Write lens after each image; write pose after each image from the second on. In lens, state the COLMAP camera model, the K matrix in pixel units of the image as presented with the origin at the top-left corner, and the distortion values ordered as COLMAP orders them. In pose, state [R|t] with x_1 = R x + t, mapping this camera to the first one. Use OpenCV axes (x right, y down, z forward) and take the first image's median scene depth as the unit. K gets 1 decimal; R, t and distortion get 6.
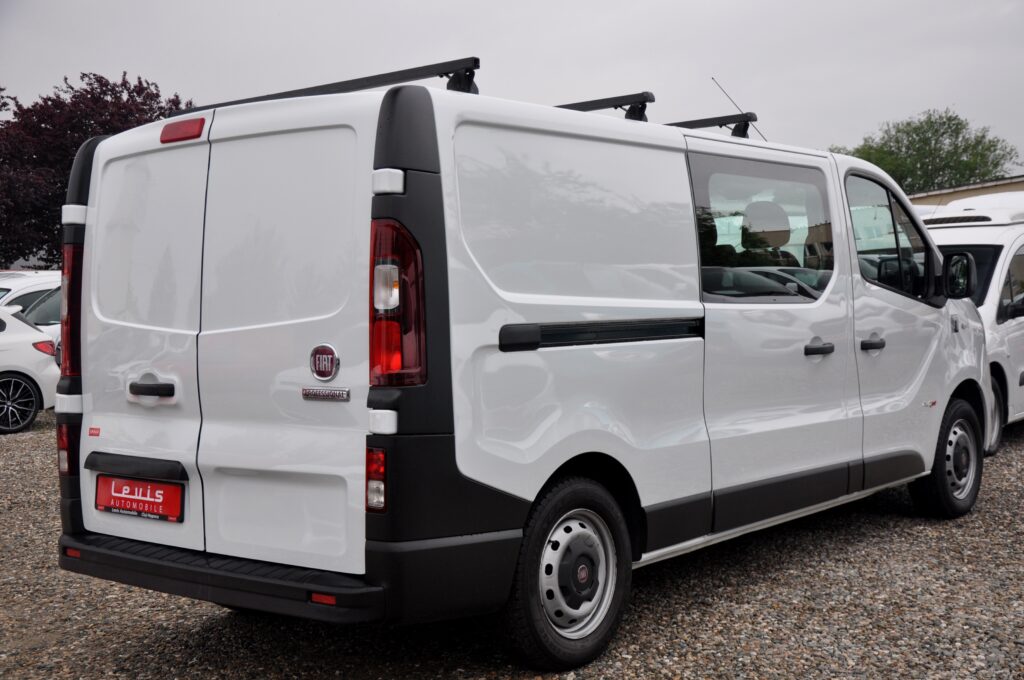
lens RADIAL K [[1322.9, 0, 512.3], [0, 1322.9, 343.6], [0, 0, 1]] dist [-0.007099, 0.000000]
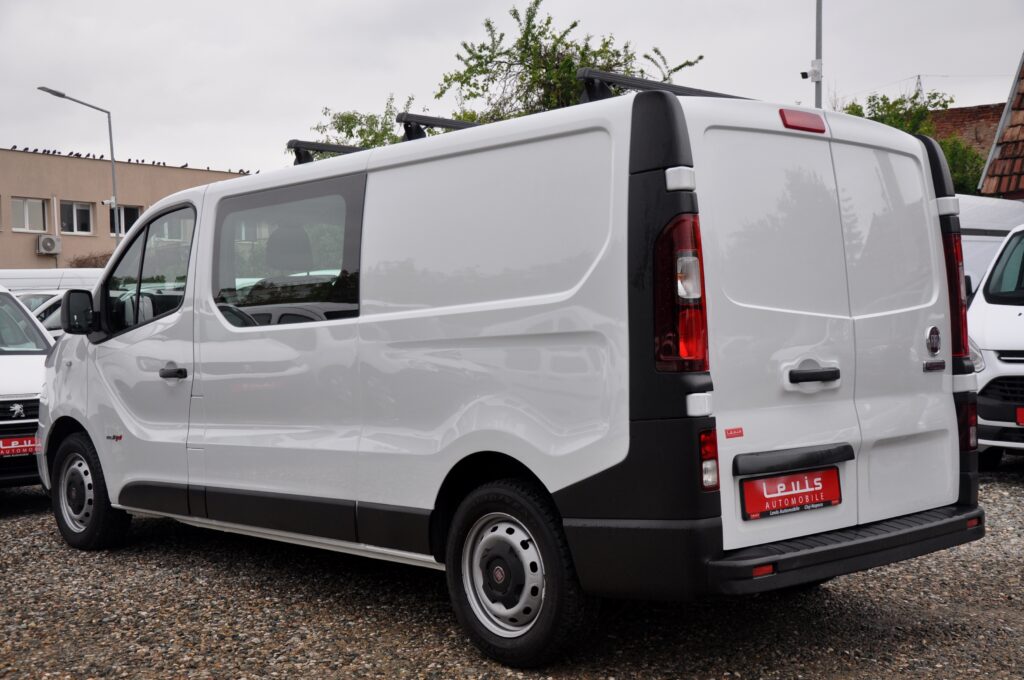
lens RADIAL K [[1322.9, 0, 512.1], [0, 1322.9, 337.0], [0, 0, 1]] dist [-0.007099, 0.000000]
pose [[0.103756, 0.020152, 0.994399, -1.260640], [0.046138, 0.998621, -0.025052, 0.020205], [-0.993532, 0.048479, 0.102683, 1.109580]]
